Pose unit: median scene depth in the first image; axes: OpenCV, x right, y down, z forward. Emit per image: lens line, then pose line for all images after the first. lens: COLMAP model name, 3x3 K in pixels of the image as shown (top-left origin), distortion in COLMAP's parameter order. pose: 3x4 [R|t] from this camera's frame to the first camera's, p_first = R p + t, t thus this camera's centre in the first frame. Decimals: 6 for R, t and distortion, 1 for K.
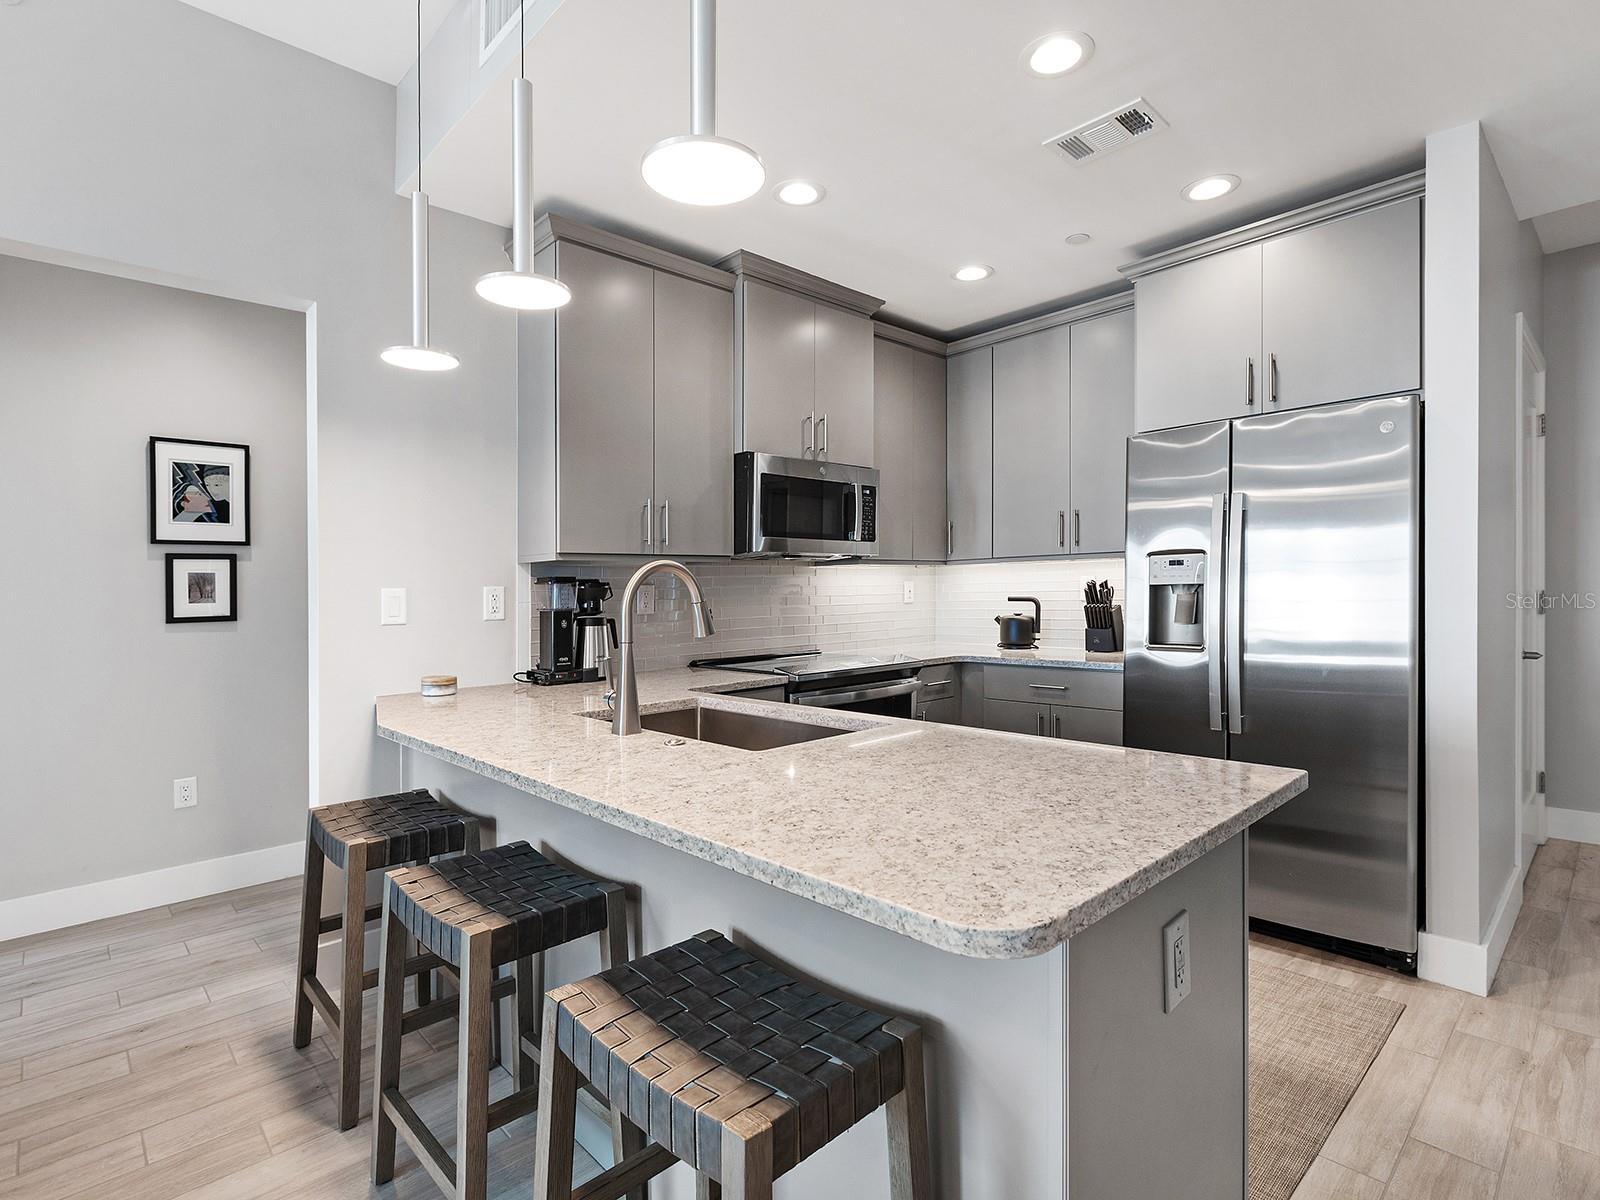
lens RADIAL K [[796.1, 0, 817.3], [0, 796.1, 594.3], [0, 0, 1]] dist [0.003173, 0.000611]
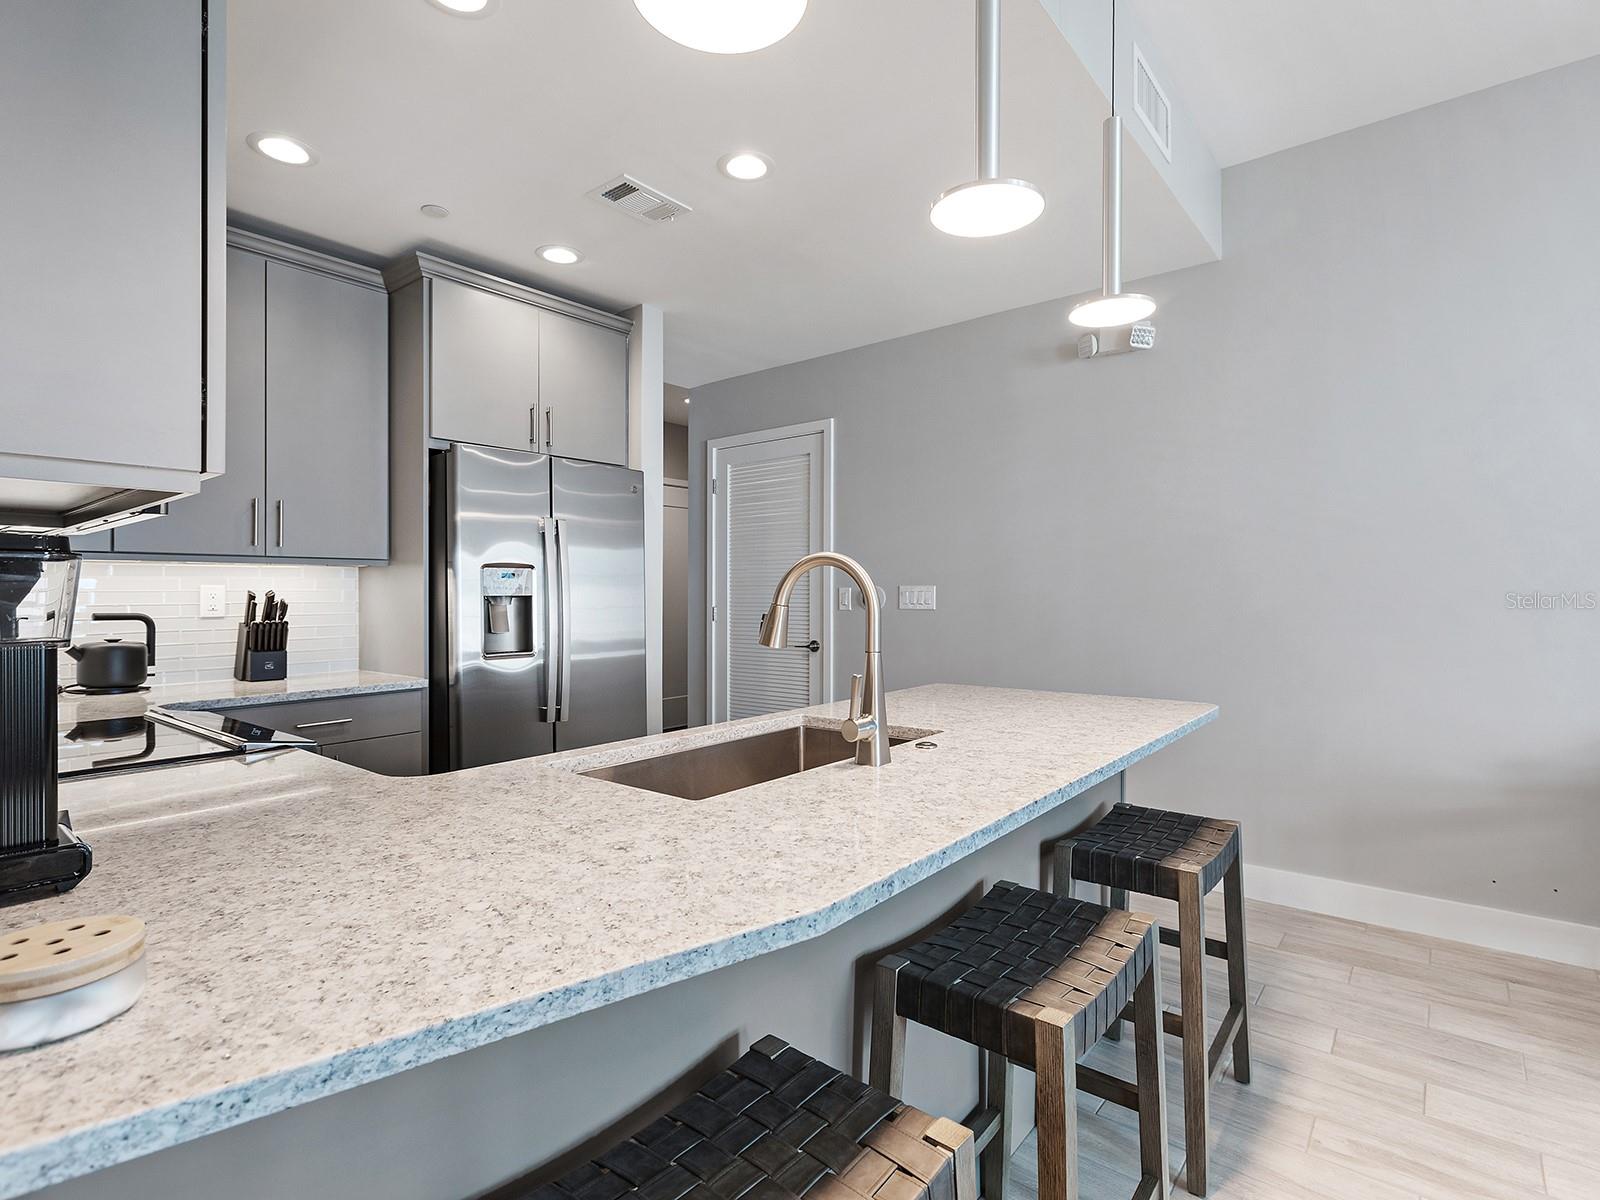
lens RADIAL K [[796.1, 0, 817.3], [0, 796.1, 594.3], [0, 0, 1]] dist [0.003173, 0.000611]
pose [[-0.137041, 0.017797, 0.990405, -0.595567], [0.012851, 0.999786, -0.016187, 0.007156], [-0.990482, 0.010510, -0.137240, 0.667209]]
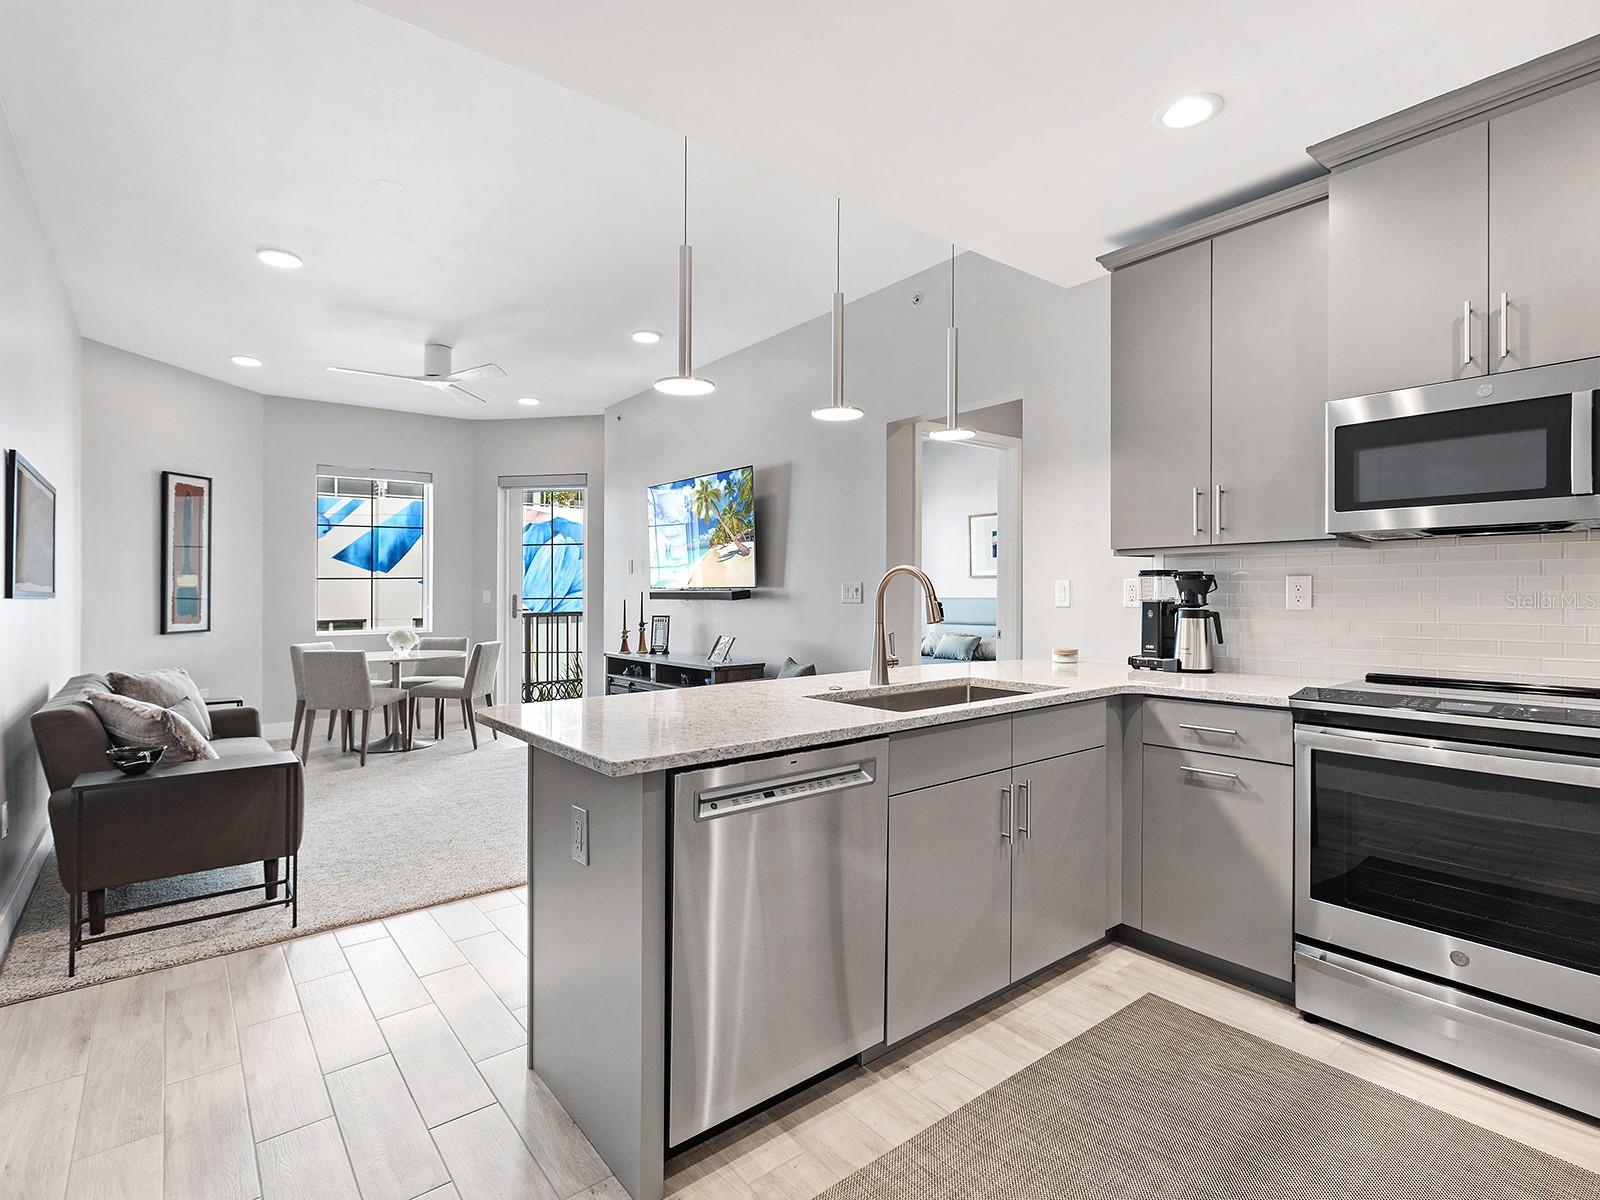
lens RADIAL K [[804.3, 0, 808.3], [0, 804.3, 582.4], [0, 0, 1]] dist [0.002708, -0.000339]
pose [[-0.081376, 0.010840, -0.996624, 0.814290], [-0.005541, 0.999920, 0.011328, -0.014866], [0.996668, 0.006444, -0.081310, 0.593754]]
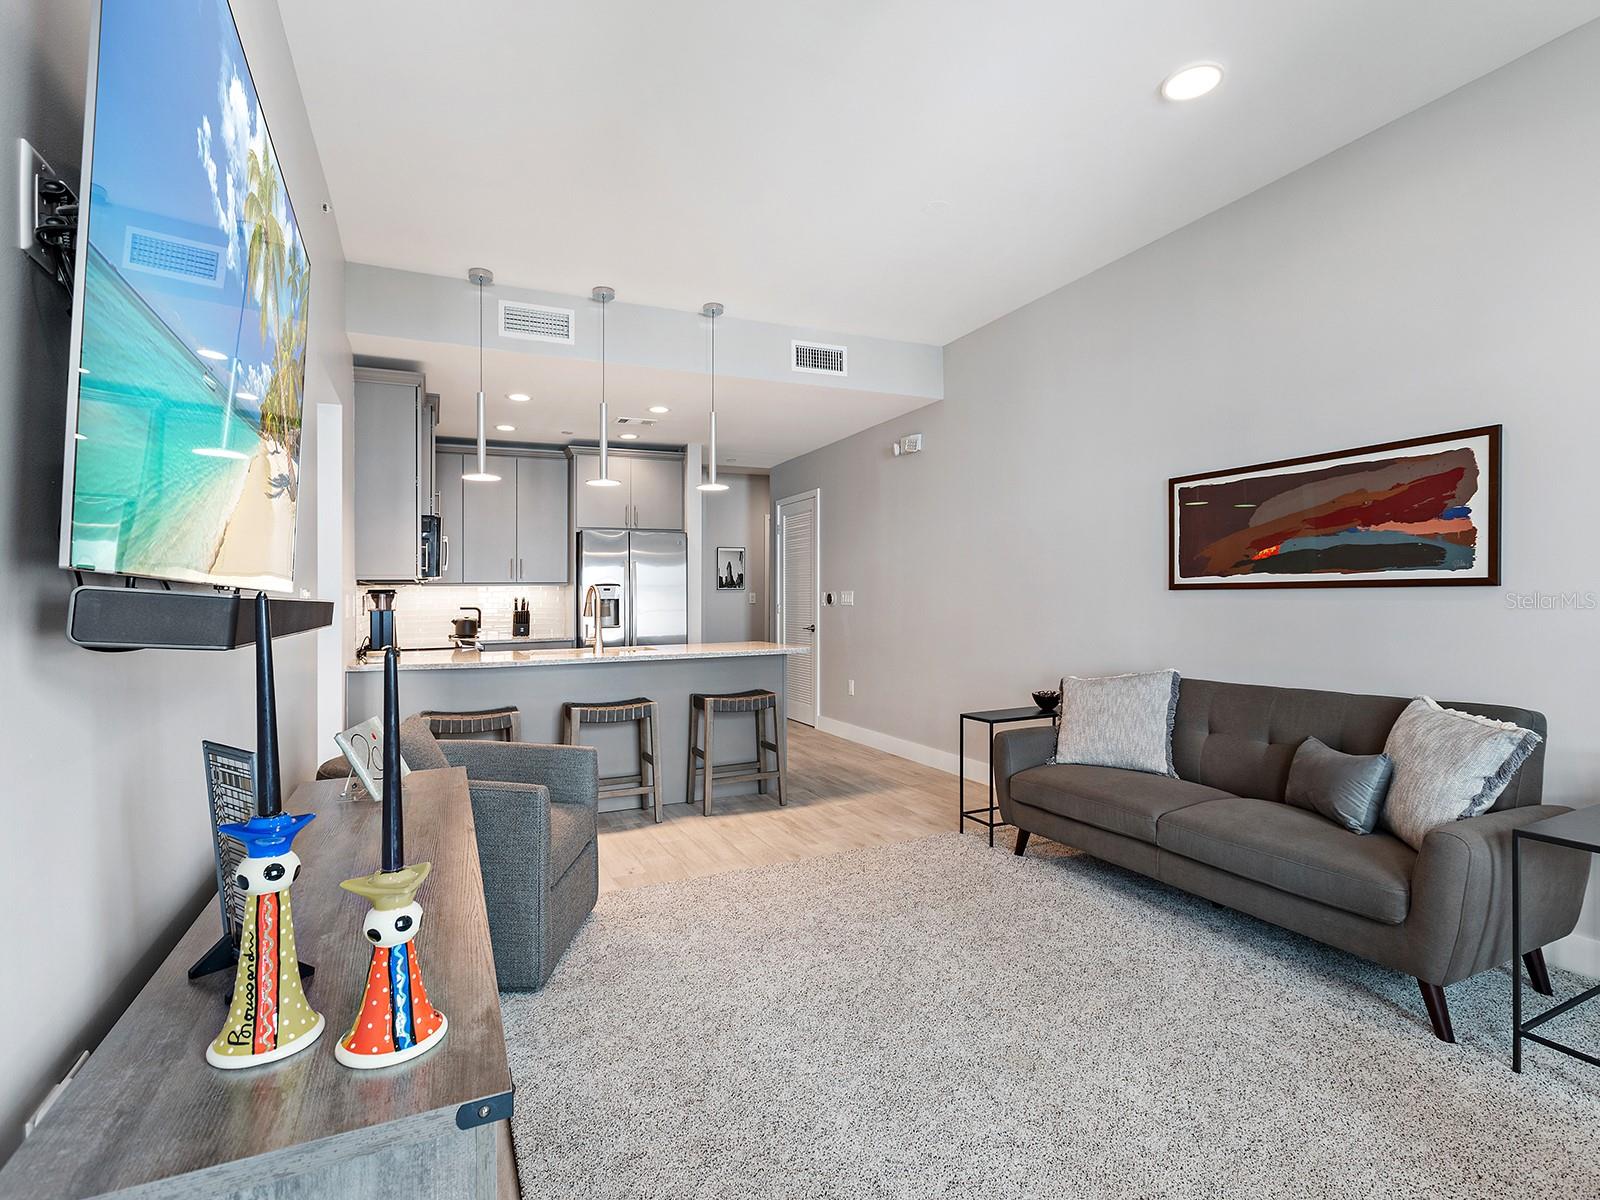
lens RADIAL K [[814.6, 0, 802.1], [0, 814.6, 589.7], [0, 0, 1]] dist [-0.006229, 0.000100]
pose [[0.310554, 0.024780, 0.950233, -1.433569], [0.013322, 0.999448, -0.030418, 0.035985], [-0.950462, 0.022106, 0.310053, -0.224216]]
